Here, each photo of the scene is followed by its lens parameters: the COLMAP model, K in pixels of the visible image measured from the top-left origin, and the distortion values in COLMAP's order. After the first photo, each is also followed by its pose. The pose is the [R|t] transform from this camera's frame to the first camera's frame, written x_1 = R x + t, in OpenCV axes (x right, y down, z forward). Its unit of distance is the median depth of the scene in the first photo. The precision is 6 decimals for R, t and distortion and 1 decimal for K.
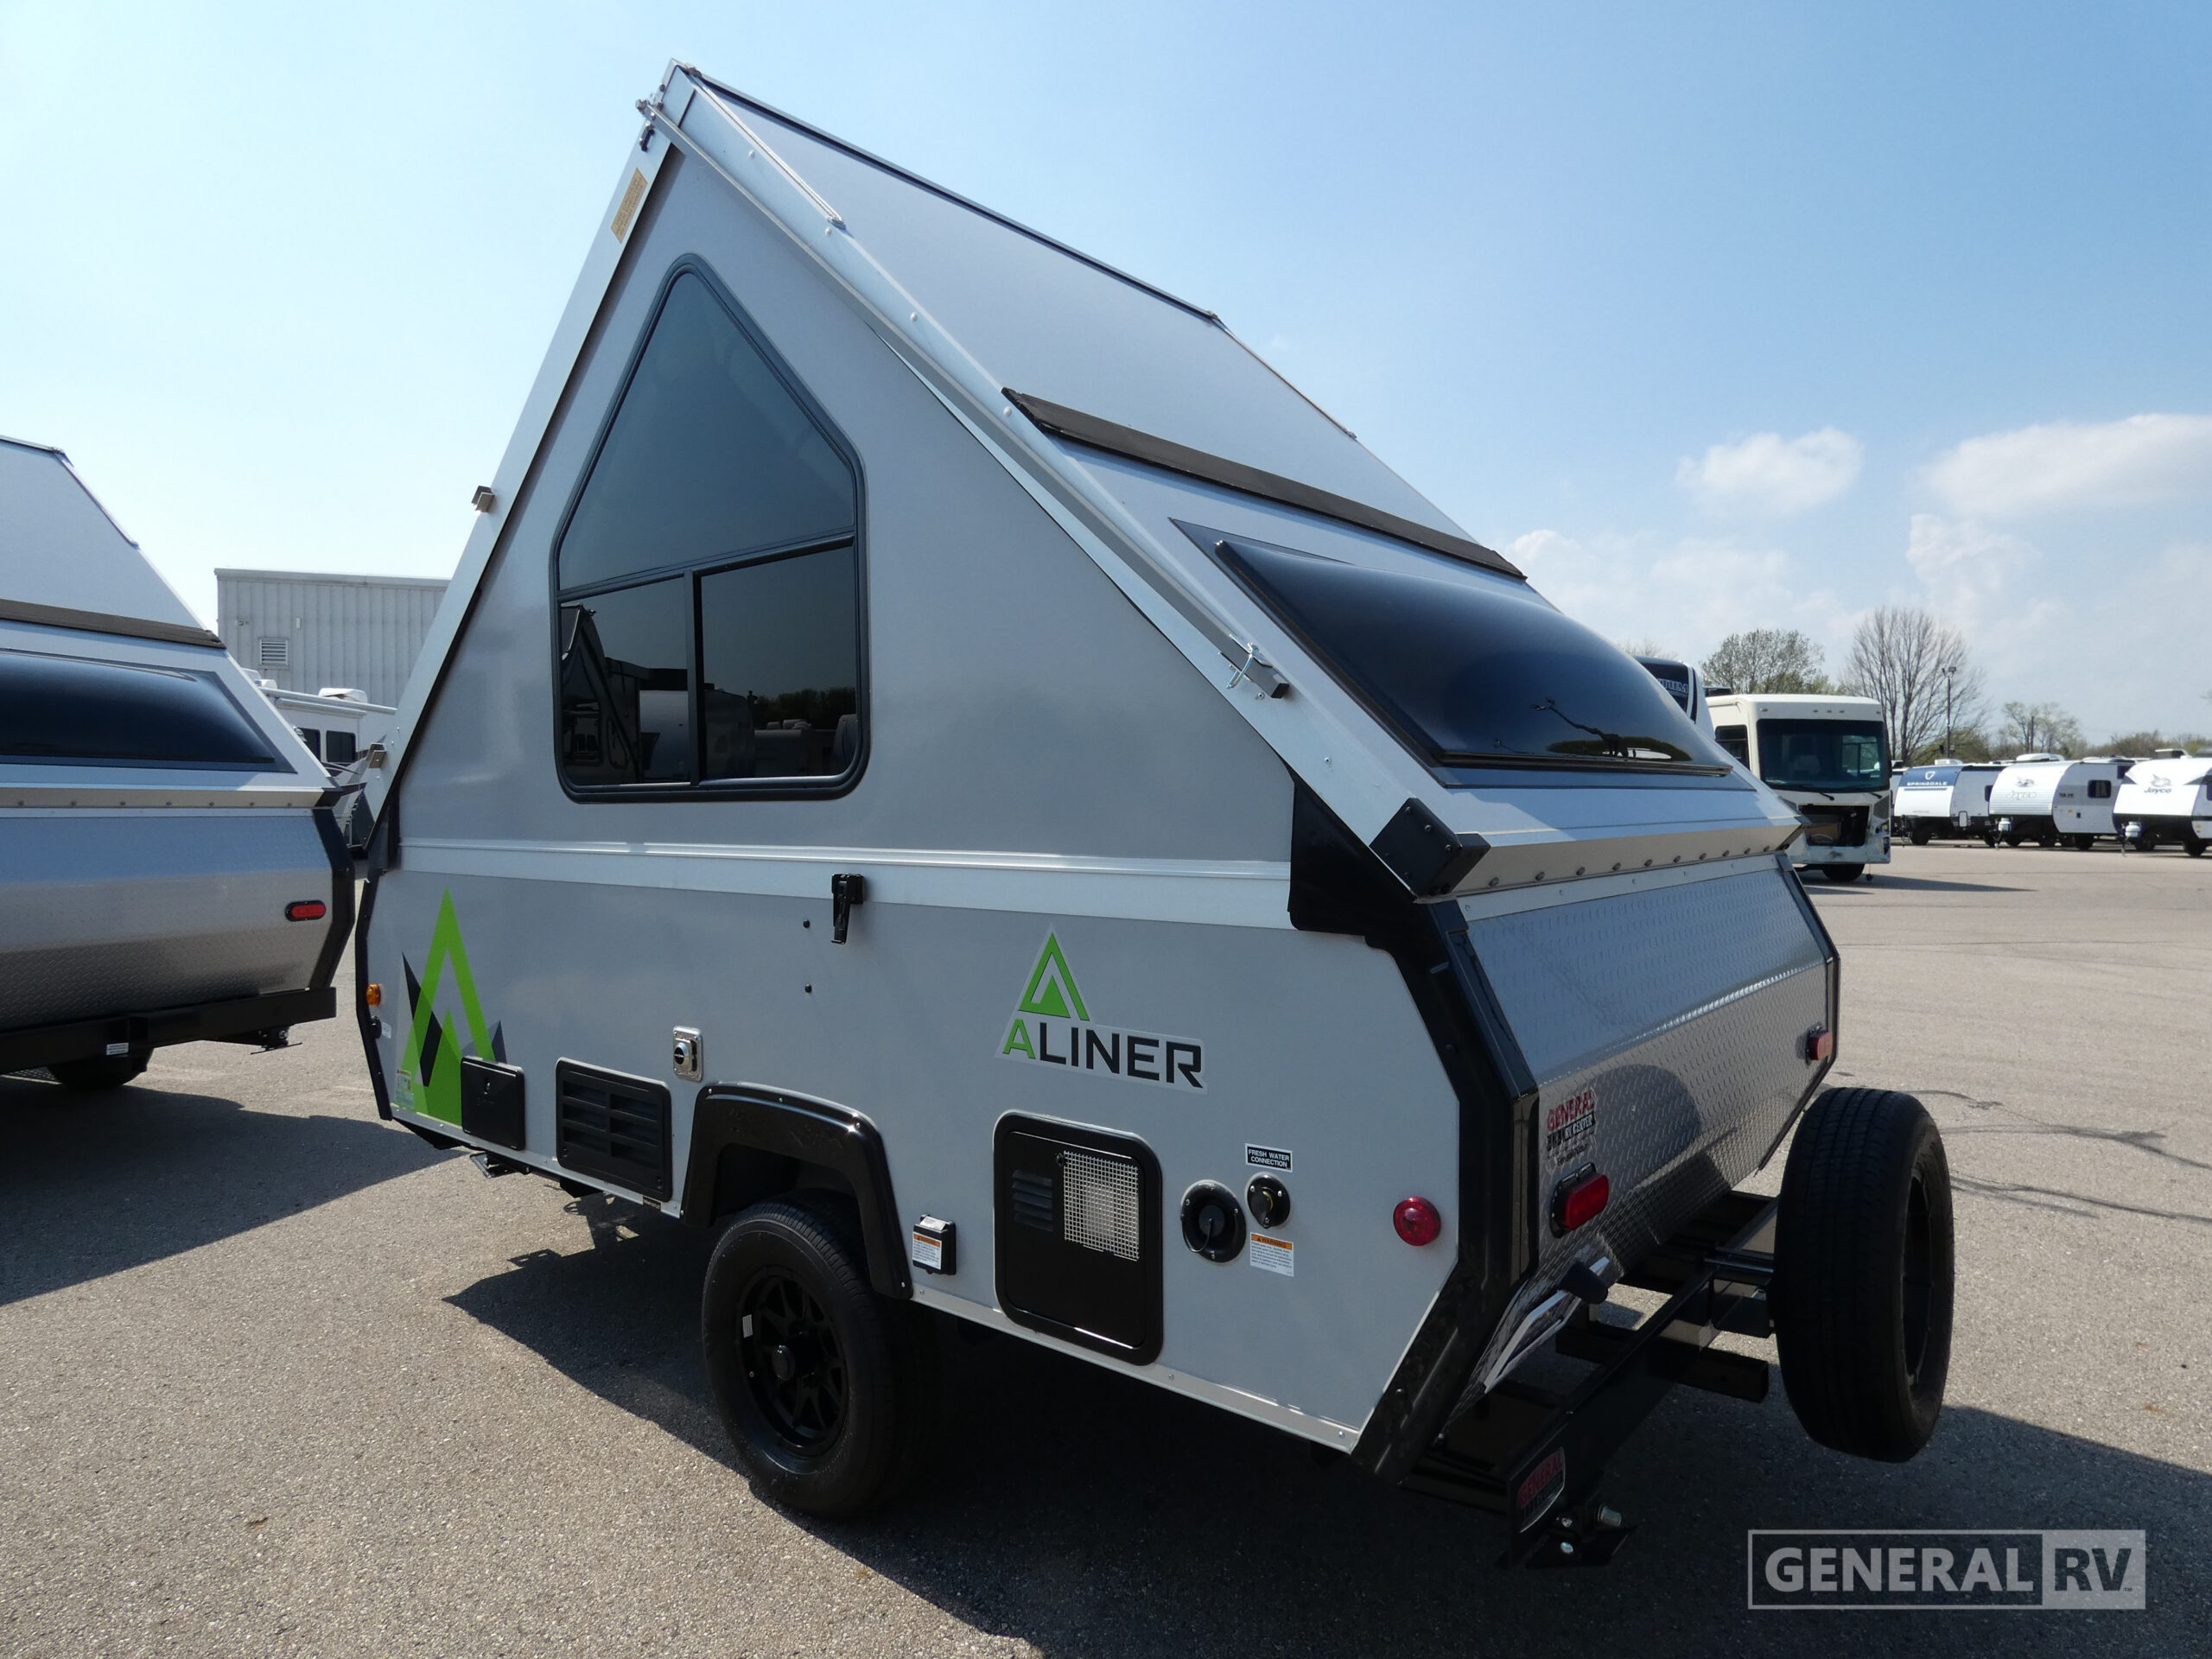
lens RADIAL K [[1291.2, 0, 1027.2], [0, 1291.2, 819.9], [0, 0, 1]] dist [-0.003408, 0.000057]
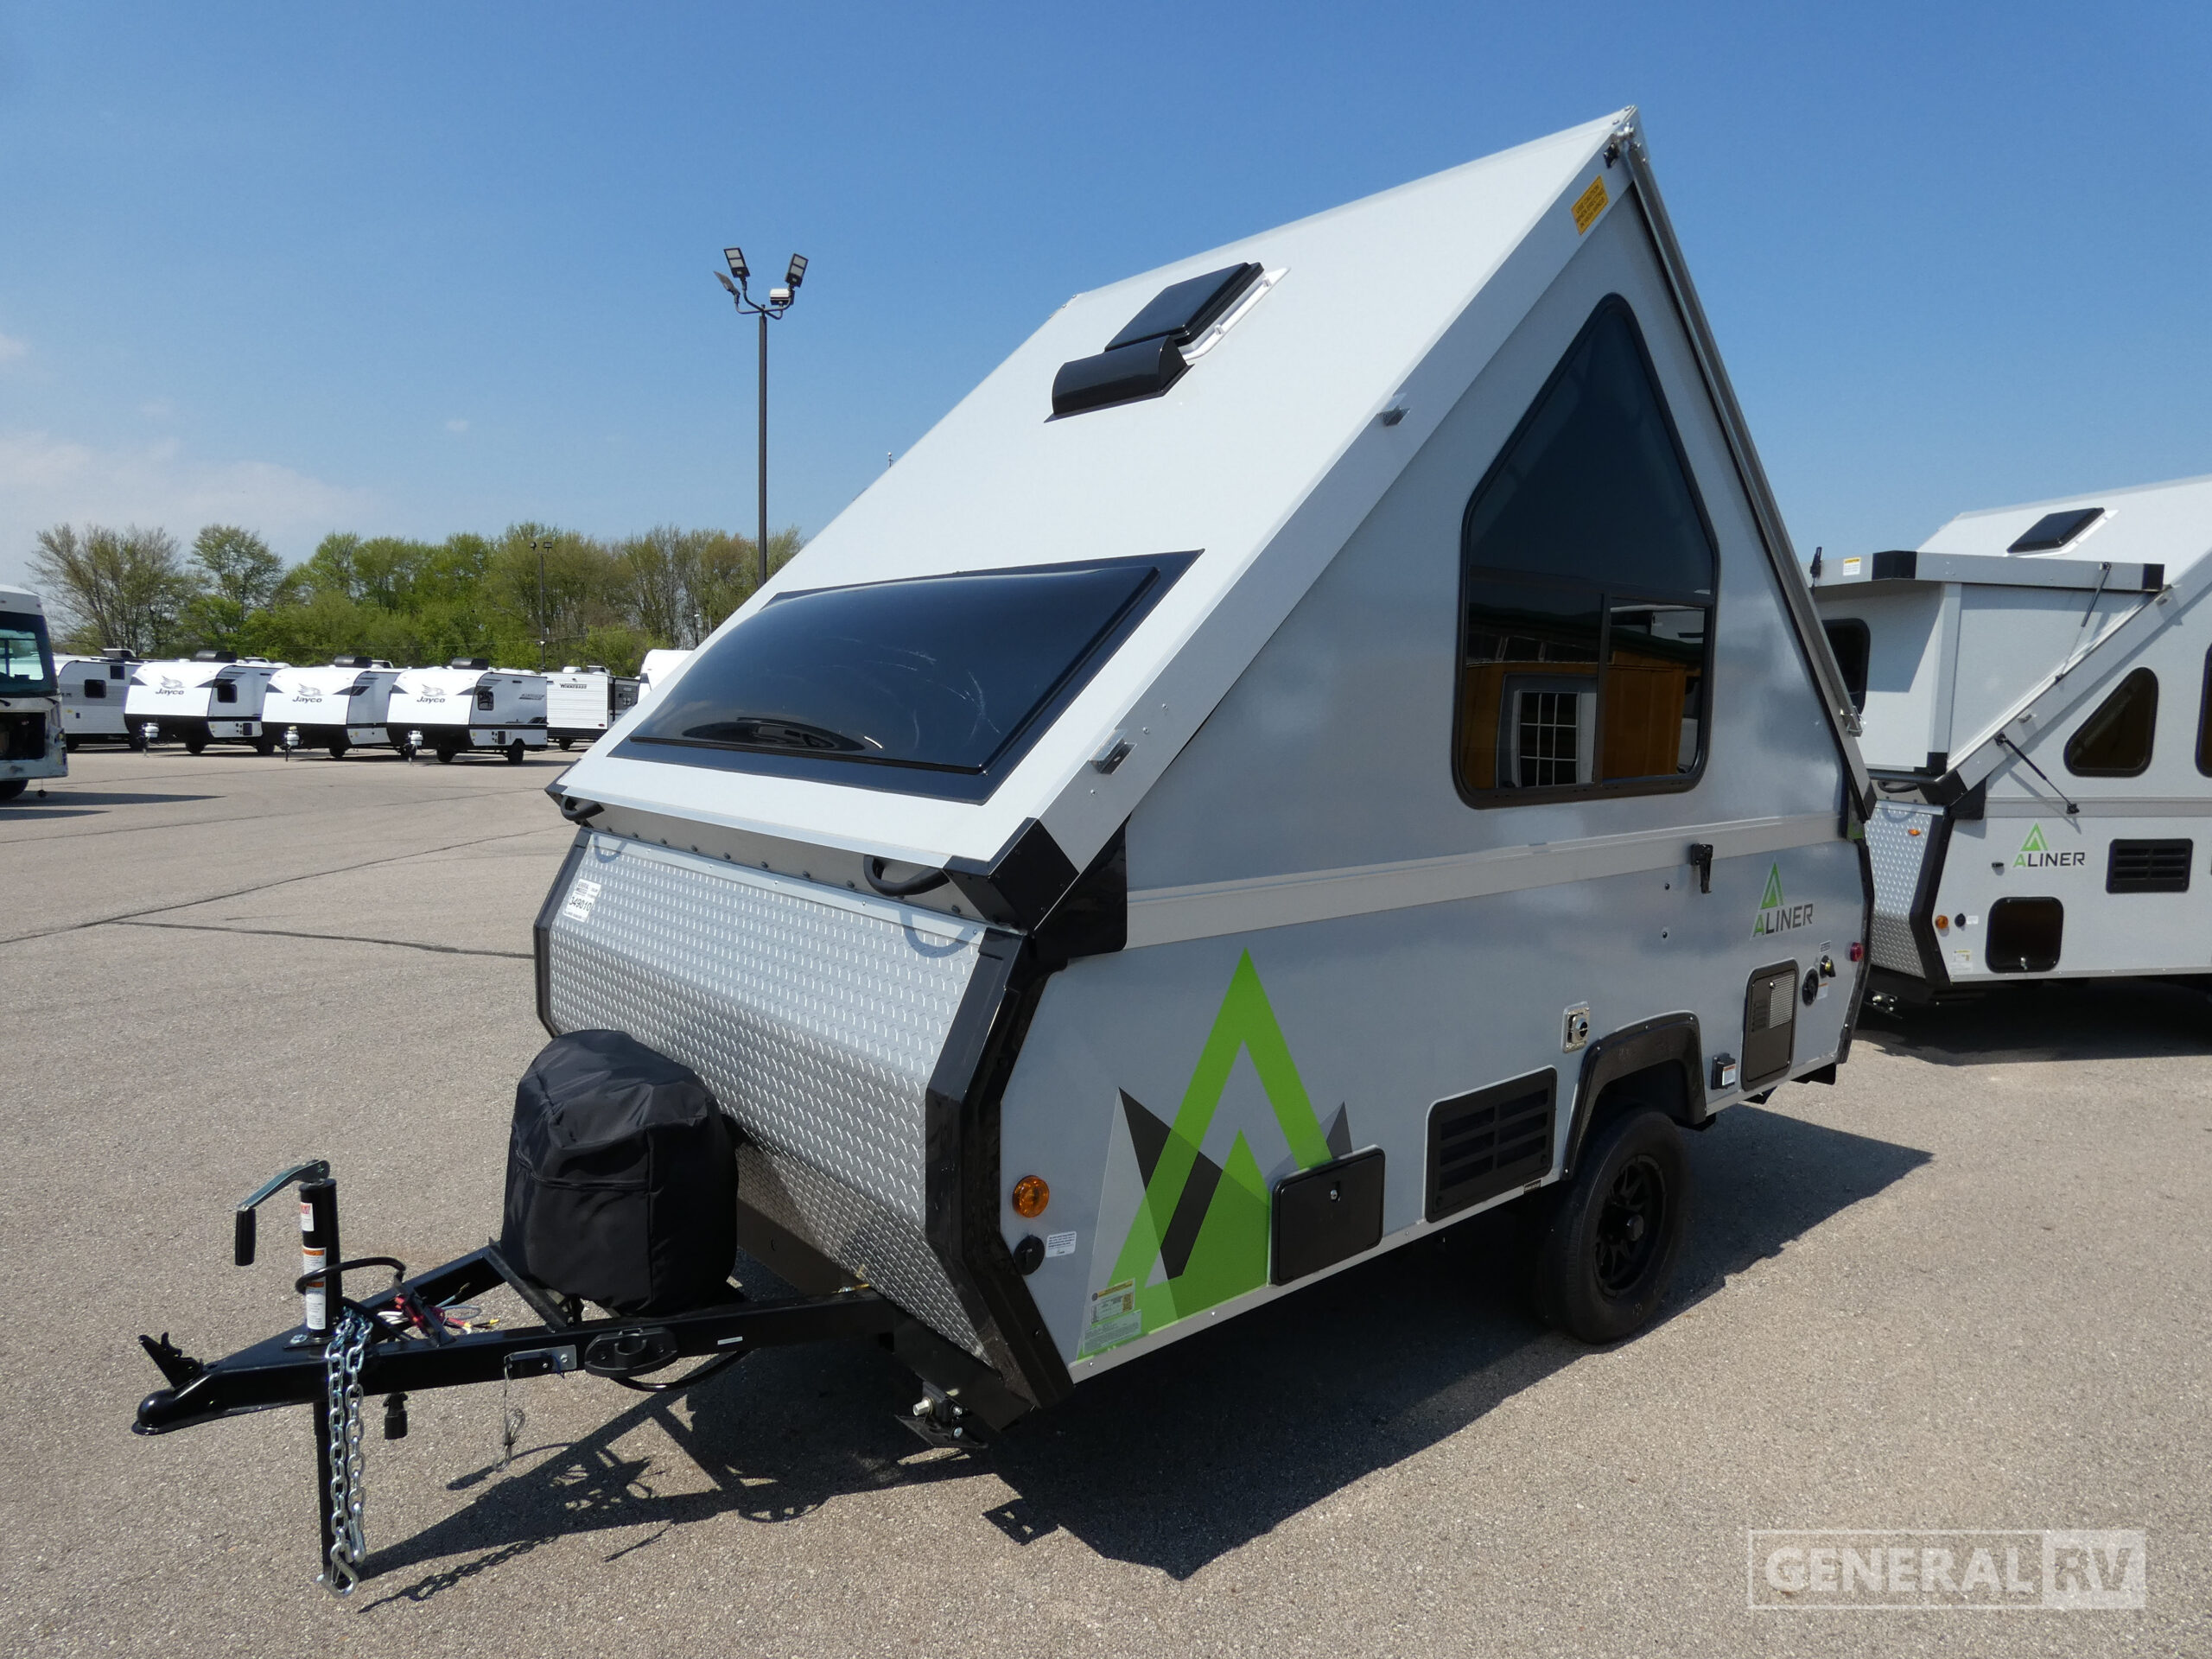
lens RADIAL K [[1381.6, 0, 1106.0], [0, 1381.6, 829.5], [0, 0, 1]] dist [0.000927, 0.000412]
pose [[0.132983, -0.088618, 0.987149, -0.947278], [0.004536, 0.996039, 0.088805, -0.060232], [-0.991108, -0.007331, 0.132858, 0.801672]]
